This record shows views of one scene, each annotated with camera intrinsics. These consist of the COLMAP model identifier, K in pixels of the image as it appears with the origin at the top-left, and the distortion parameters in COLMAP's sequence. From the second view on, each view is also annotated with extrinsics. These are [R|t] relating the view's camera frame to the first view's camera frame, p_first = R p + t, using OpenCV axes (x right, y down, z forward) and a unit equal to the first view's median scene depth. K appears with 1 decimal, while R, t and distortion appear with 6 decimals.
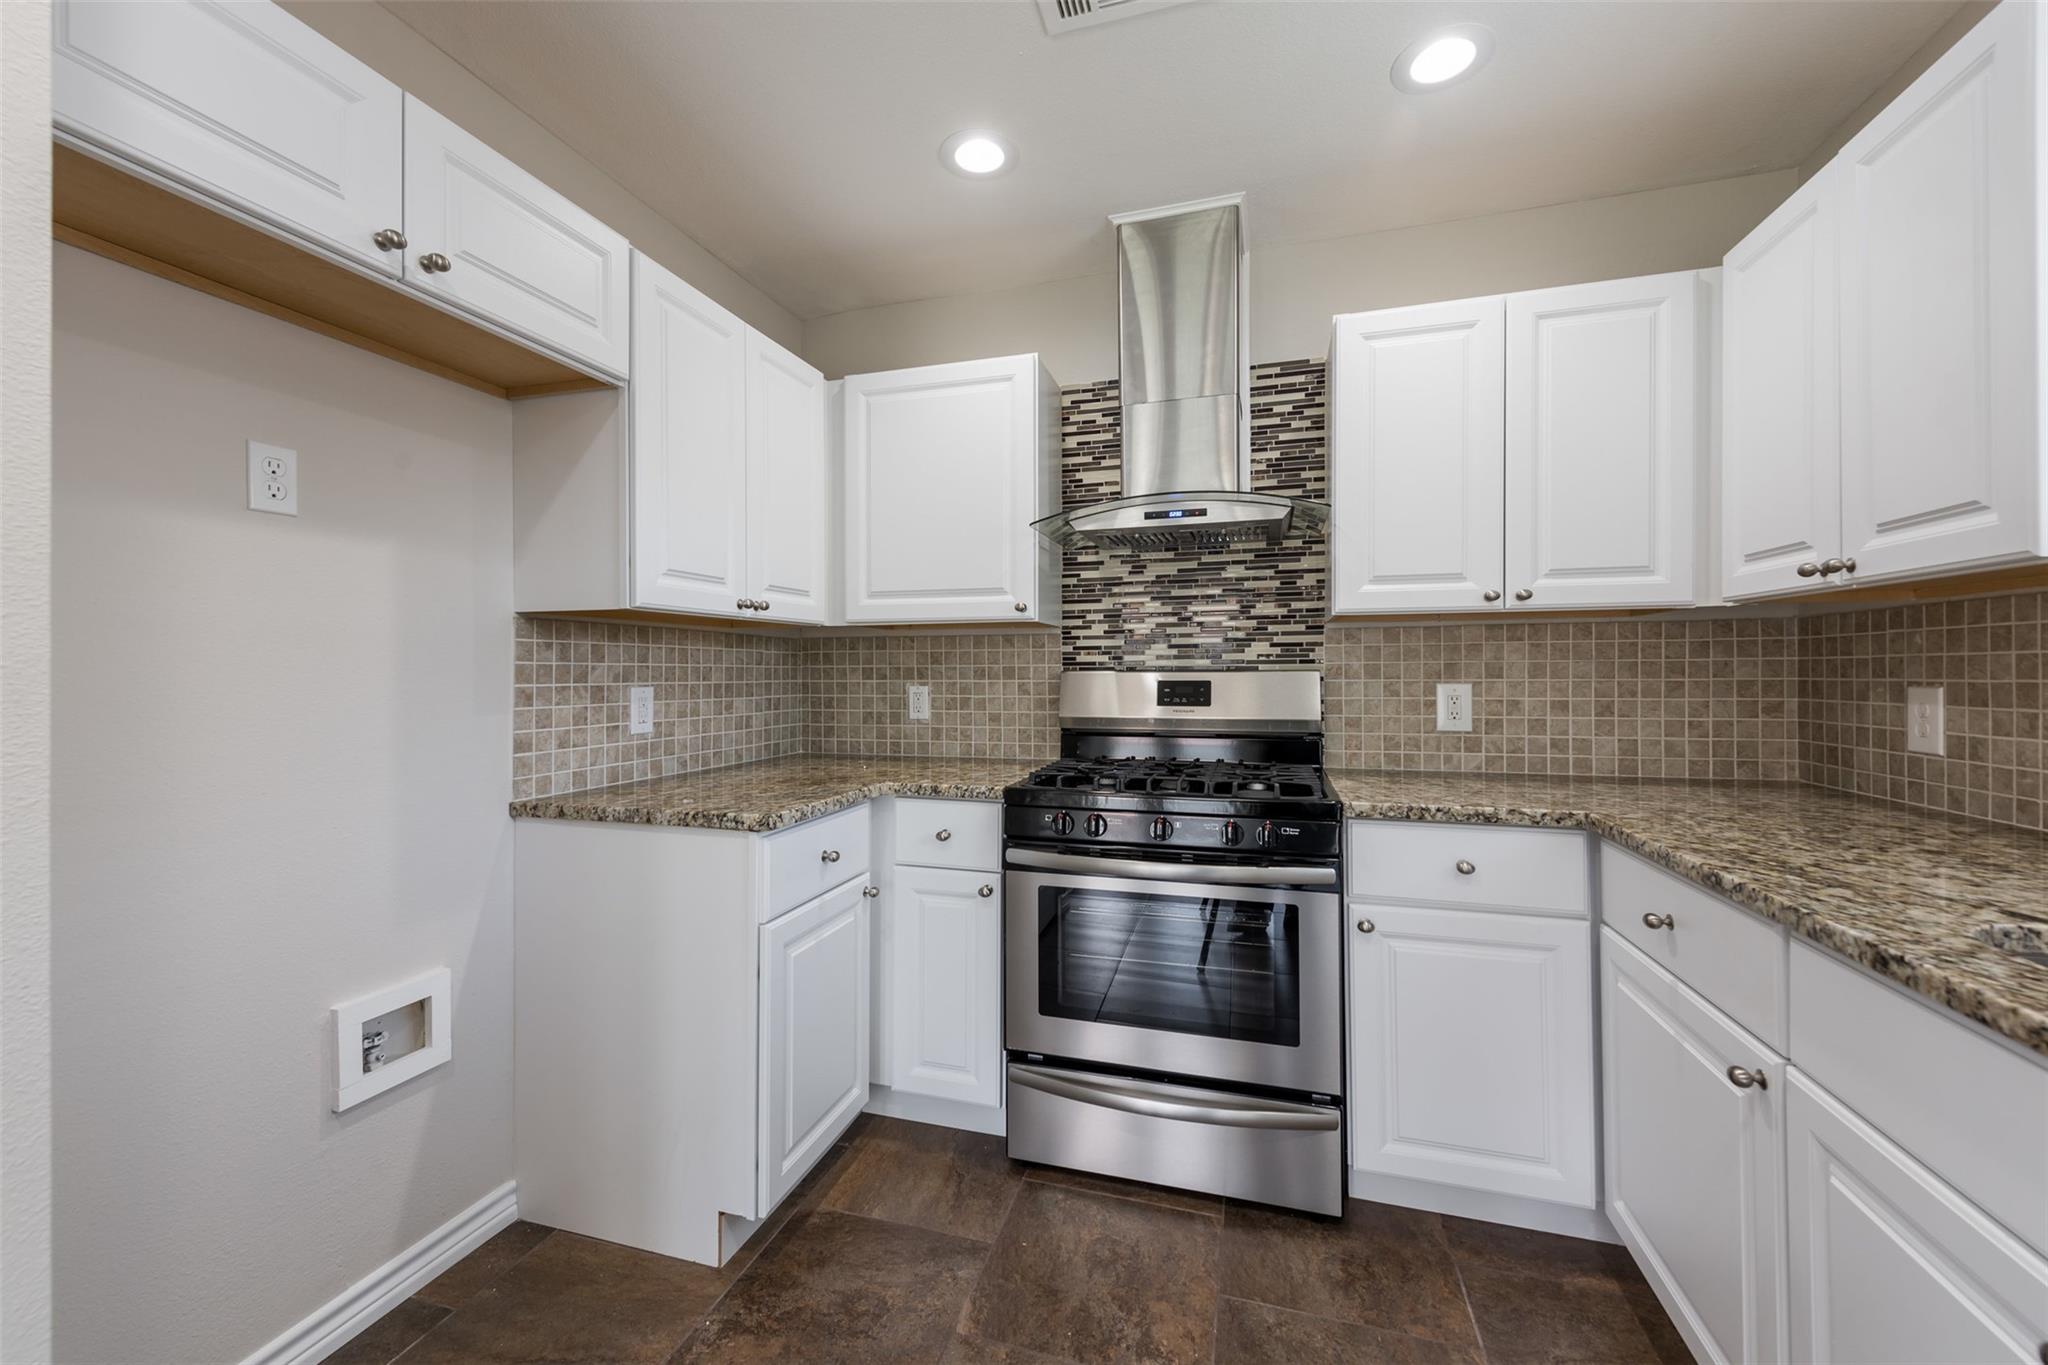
lens RADIAL K [[804.7, 0, 1018.5], [0, 804.7, 670.5], [0, 0, 1]] dist [0.022120, -0.009209]
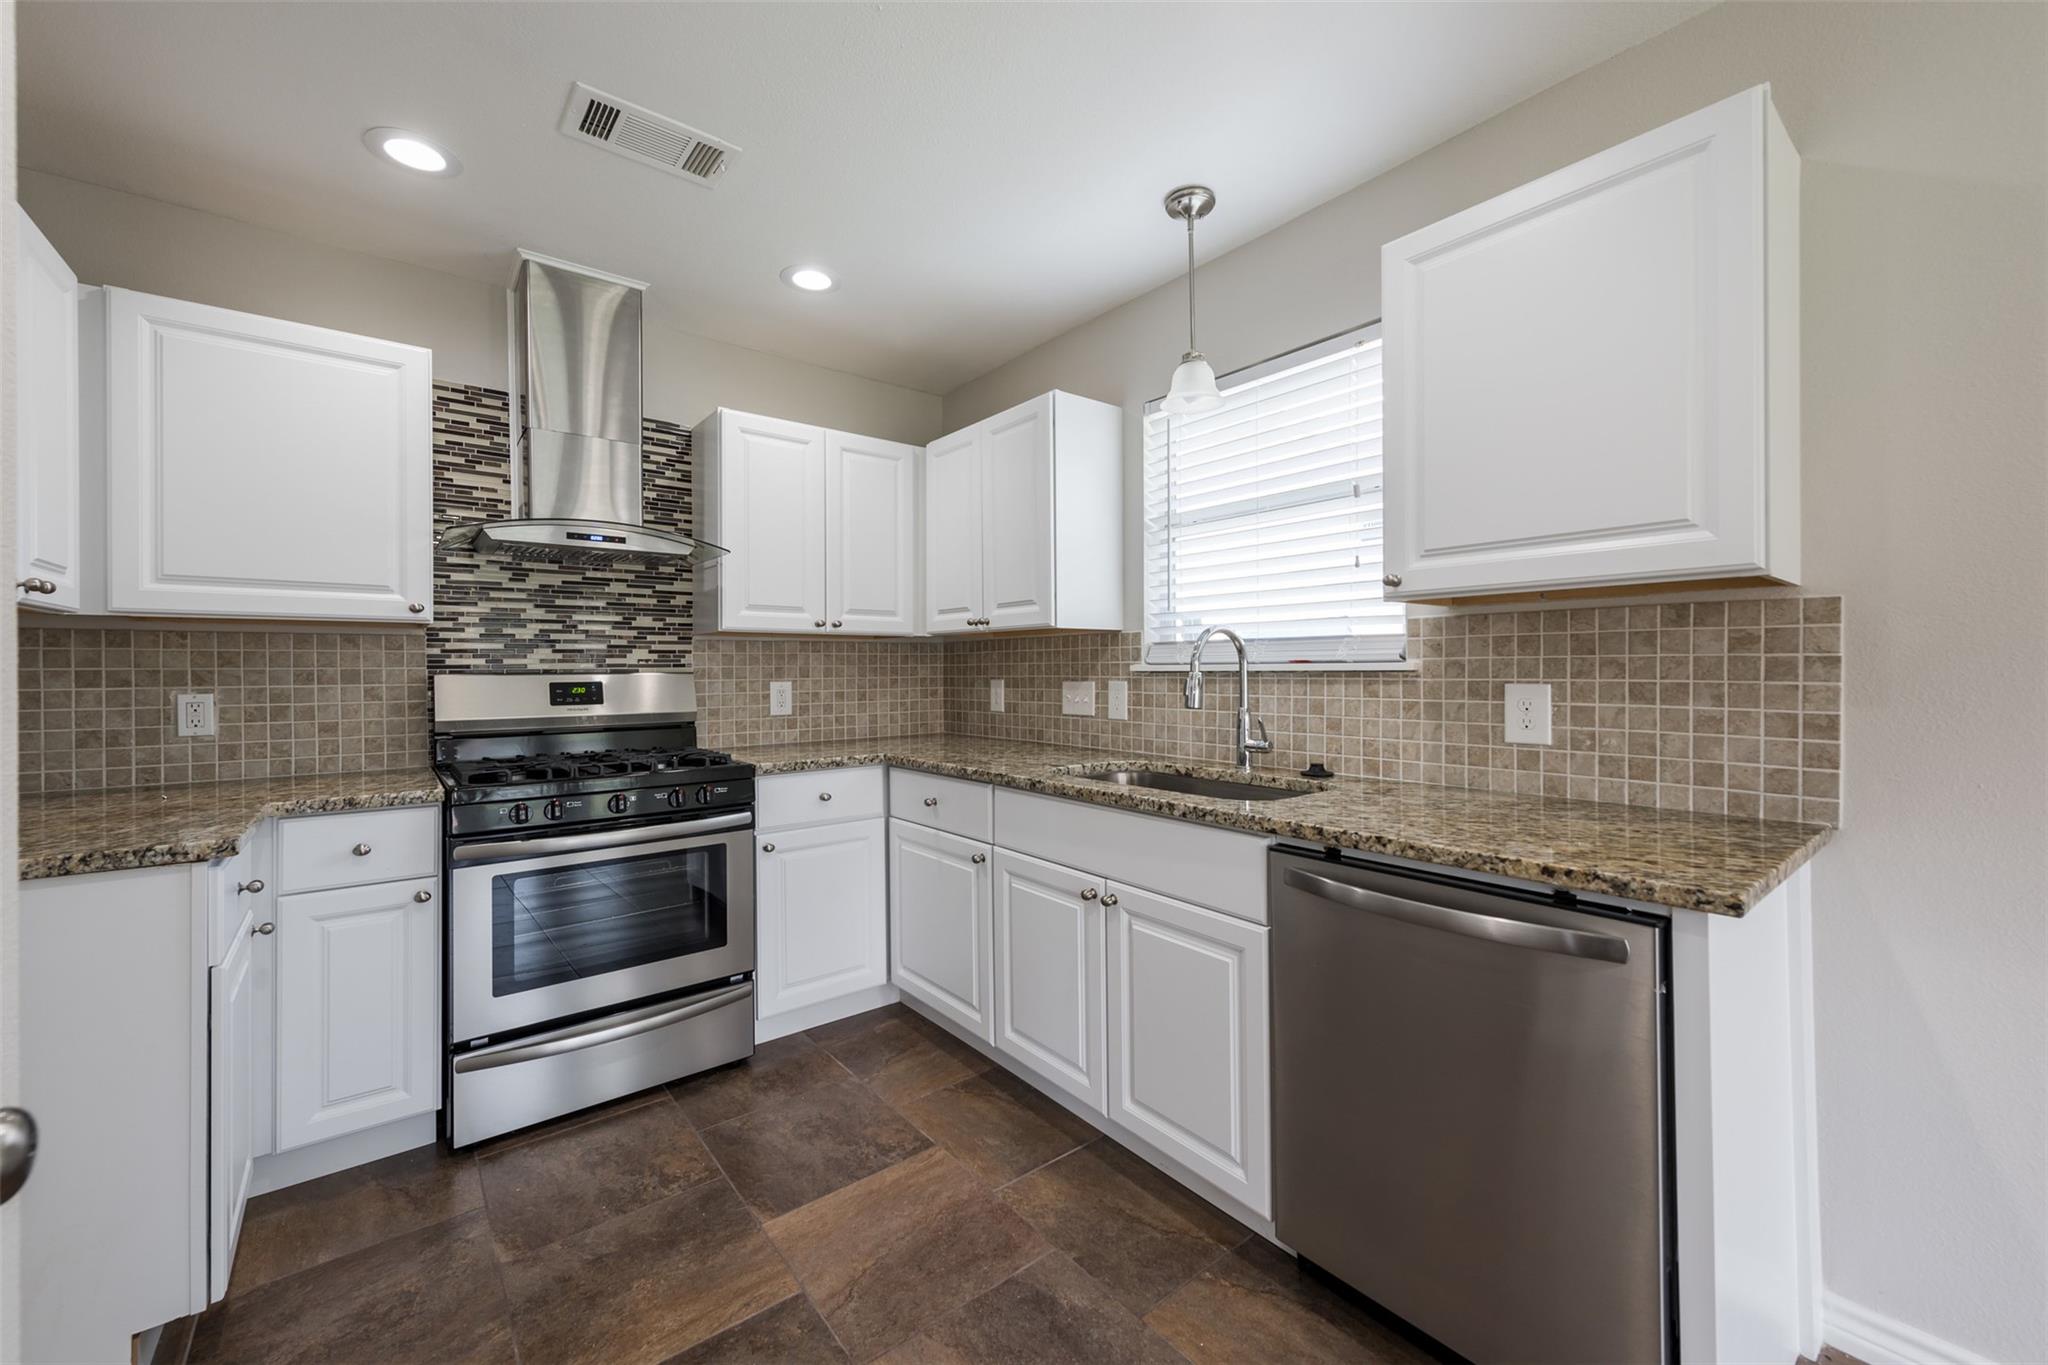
lens RADIAL K [[804.7, 0, 1018.5], [0, 804.7, 670.5], [0, 0, 1]] dist [0.022120, -0.009209]
pose [[0.568291, -0.000838, 0.822827, -0.382938], [0.003801, 0.999991, -0.001607, 0.000490], [-0.822819, 0.004041, 0.568290, -0.146464]]
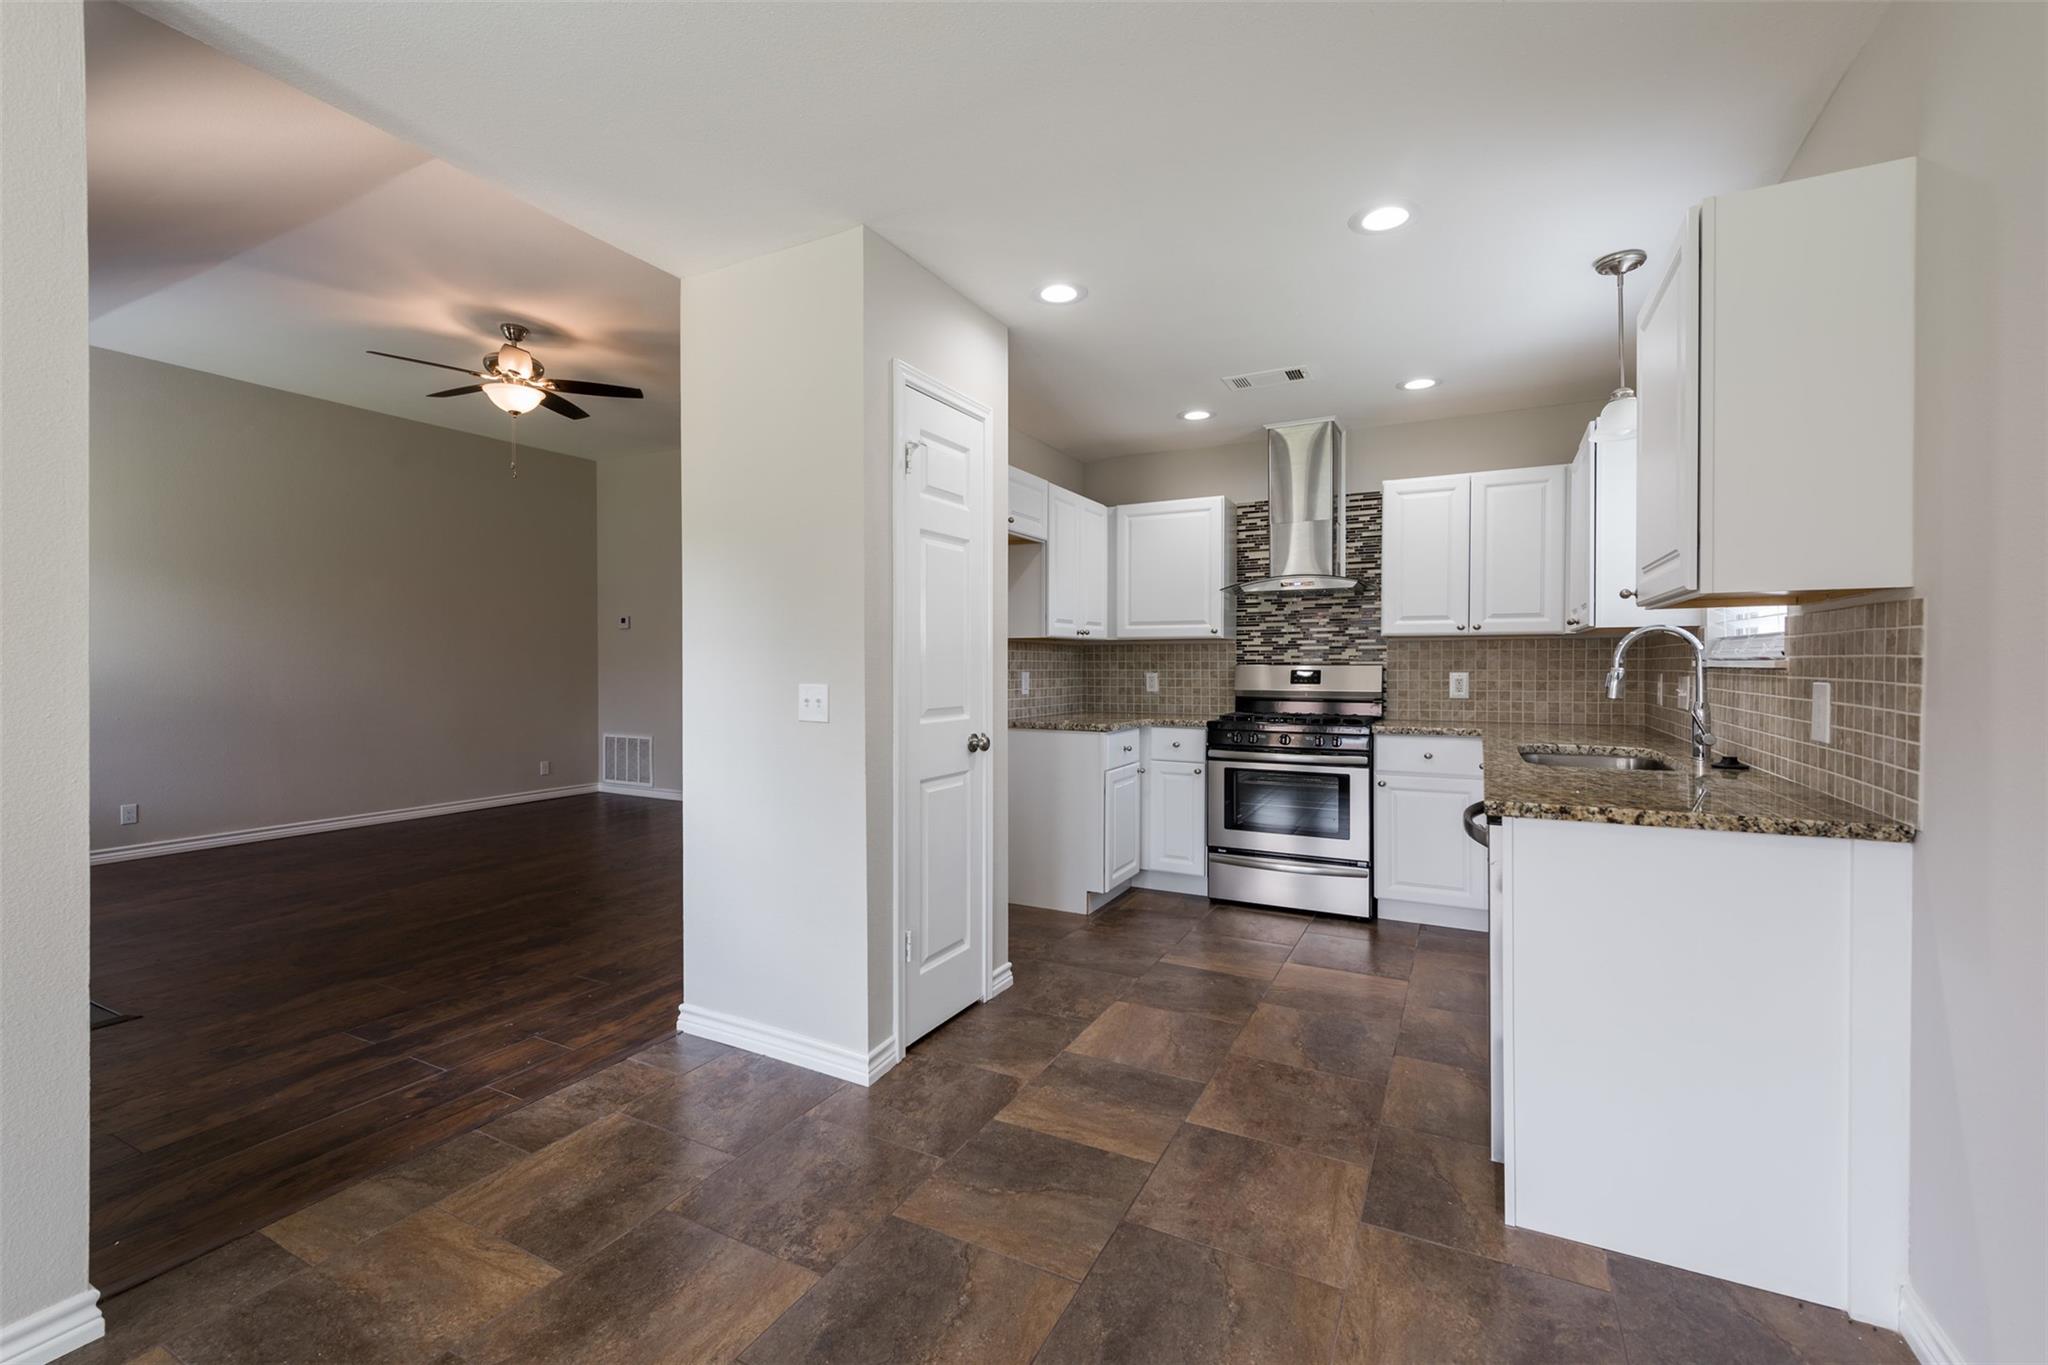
lens RADIAL K [[880.7, 0, 1016.2], [0, 880.7, 672.5], [0, 0, 1]] dist [0.021731, -0.000055]
pose [[0.982419, 0.004459, -0.186638, -0.066133], [-0.002250, 0.999925, 0.012048, -0.004811], [0.186678, -0.011416, 0.982355, -1.114720]]
